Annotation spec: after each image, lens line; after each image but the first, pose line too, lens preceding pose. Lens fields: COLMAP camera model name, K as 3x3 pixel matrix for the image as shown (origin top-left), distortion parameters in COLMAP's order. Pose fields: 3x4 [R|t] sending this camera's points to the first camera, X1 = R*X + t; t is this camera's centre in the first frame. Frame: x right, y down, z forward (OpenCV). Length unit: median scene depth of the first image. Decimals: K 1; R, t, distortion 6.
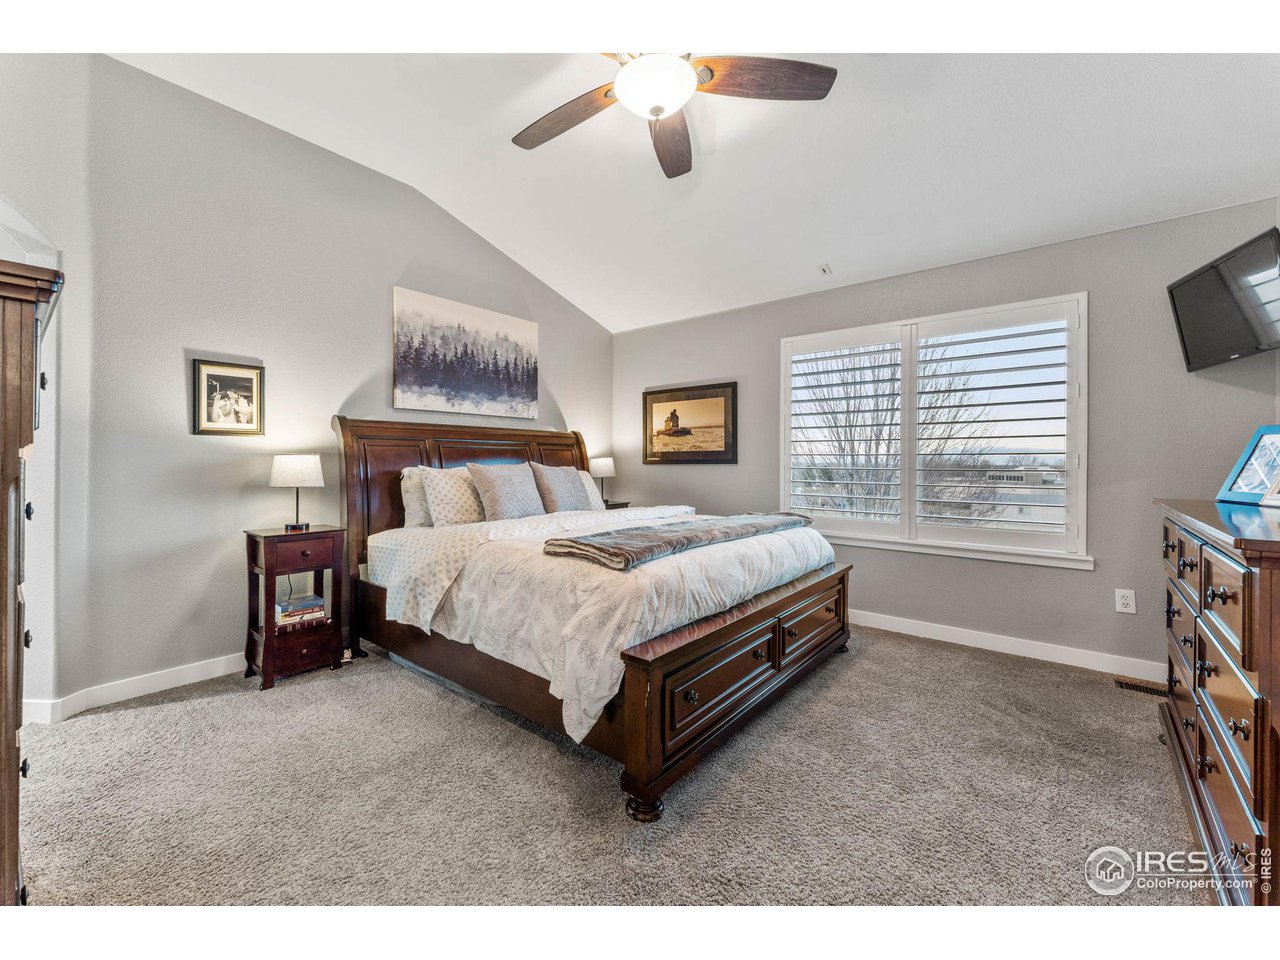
lens RADIAL K [[522.0, 0, 633.5], [0, 522.0, 473.1], [0, 0, 1]] dist [0.001969, 0.000060]
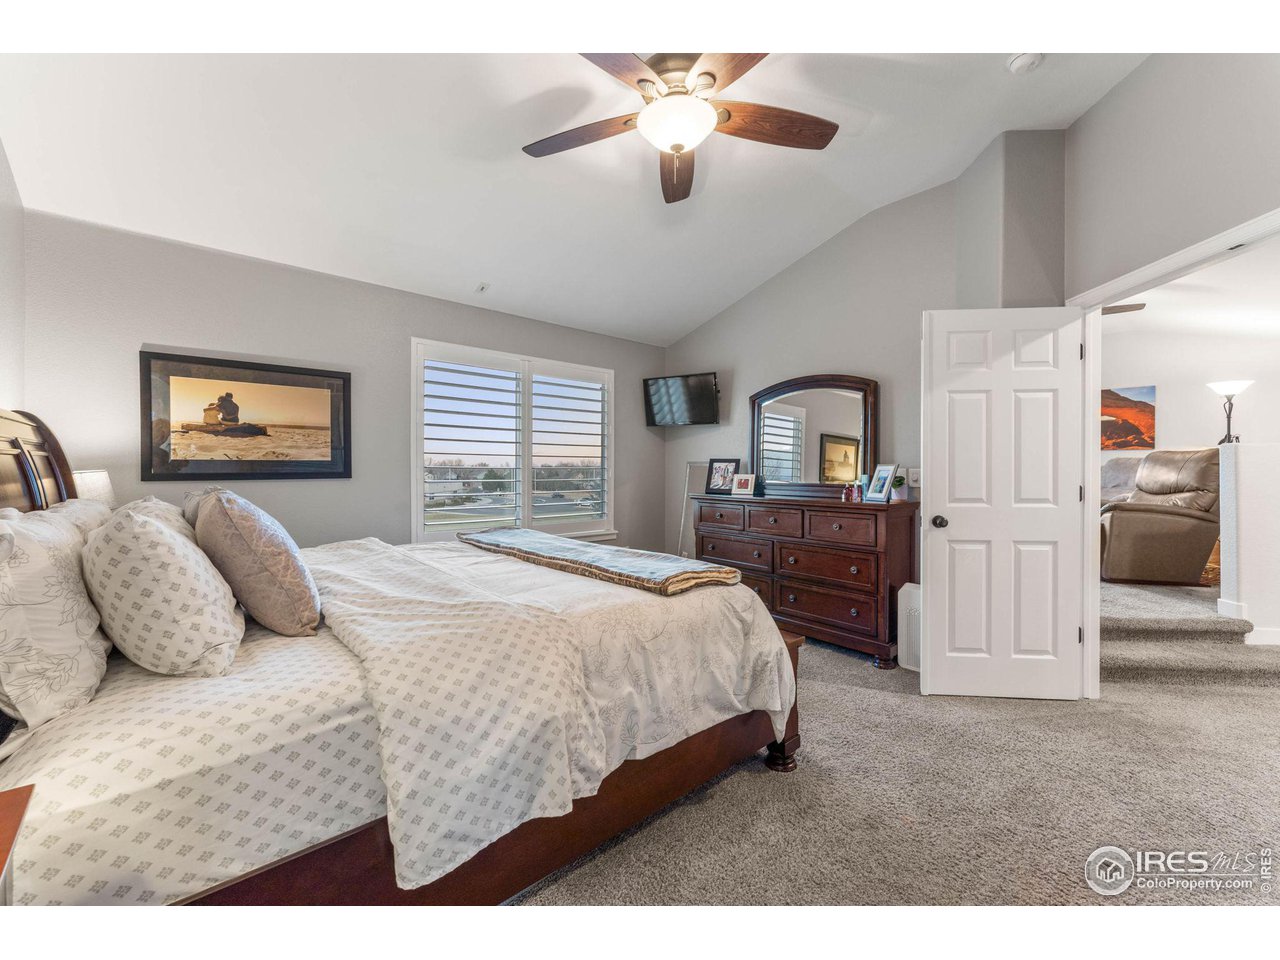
lens RADIAL K [[522.0, 0, 632.6], [0, 522.0, 471.7], [0, 0, 1]] dist [0.001969, 0.000060]
pose [[0.175471, -0.008819, 0.984445, -0.469719], [0.014277, 0.999878, 0.006412, -0.024826], [-0.984381, 0.012930, 0.175575, 0.420454]]
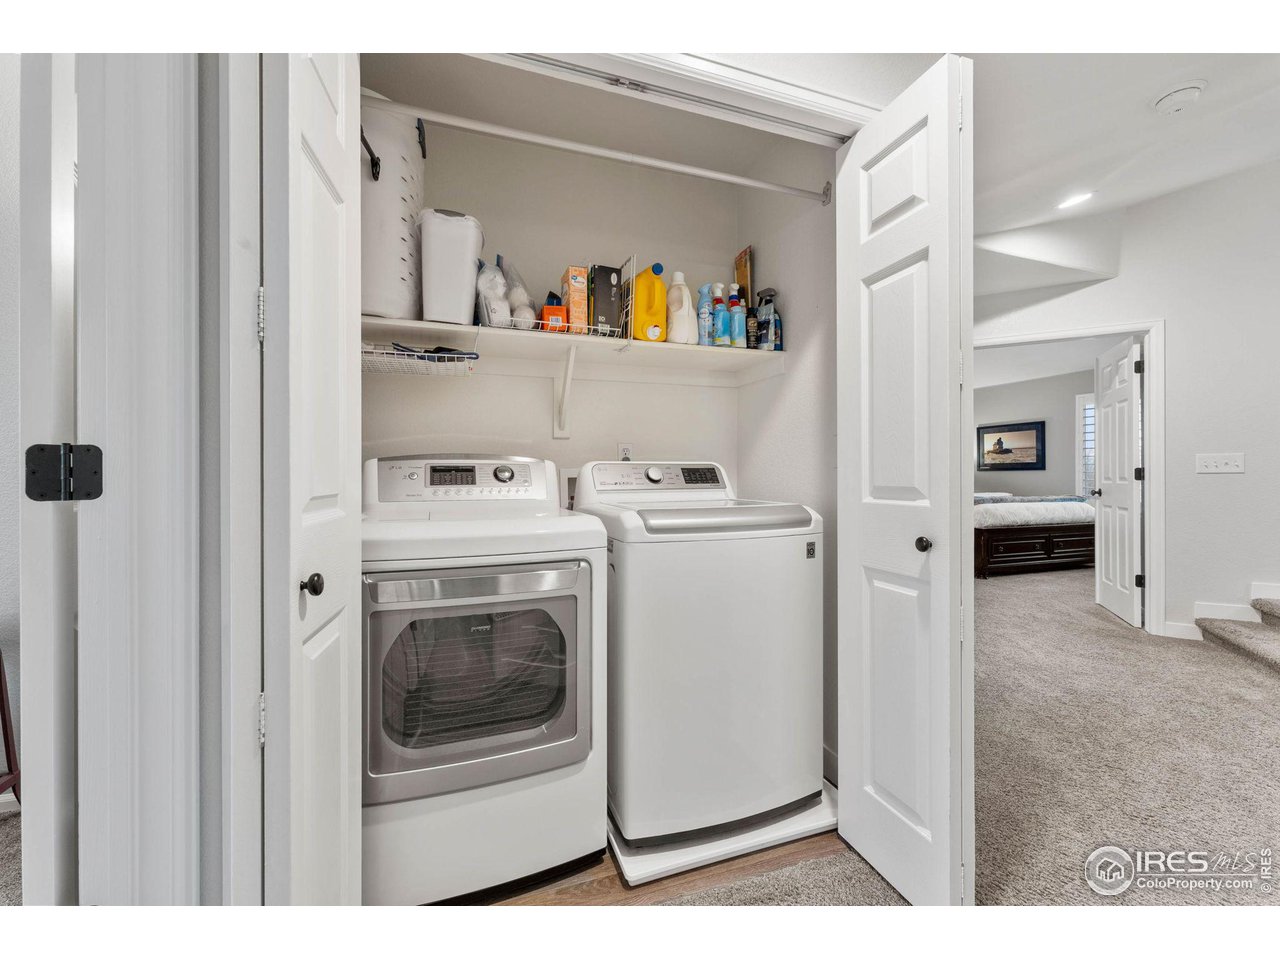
lens RADIAL K [[522.0, 0, 635.0], [0, 522.0, 475.1], [0, 0, 1]] dist [0.001969, 0.000060]
pose [[0.850302, -0.002768, -0.526289, -0.035017], [-0.005496, 0.999885, -0.014139, 0.027231], [0.526267, 0.014915, 0.850188, -1.042430]]
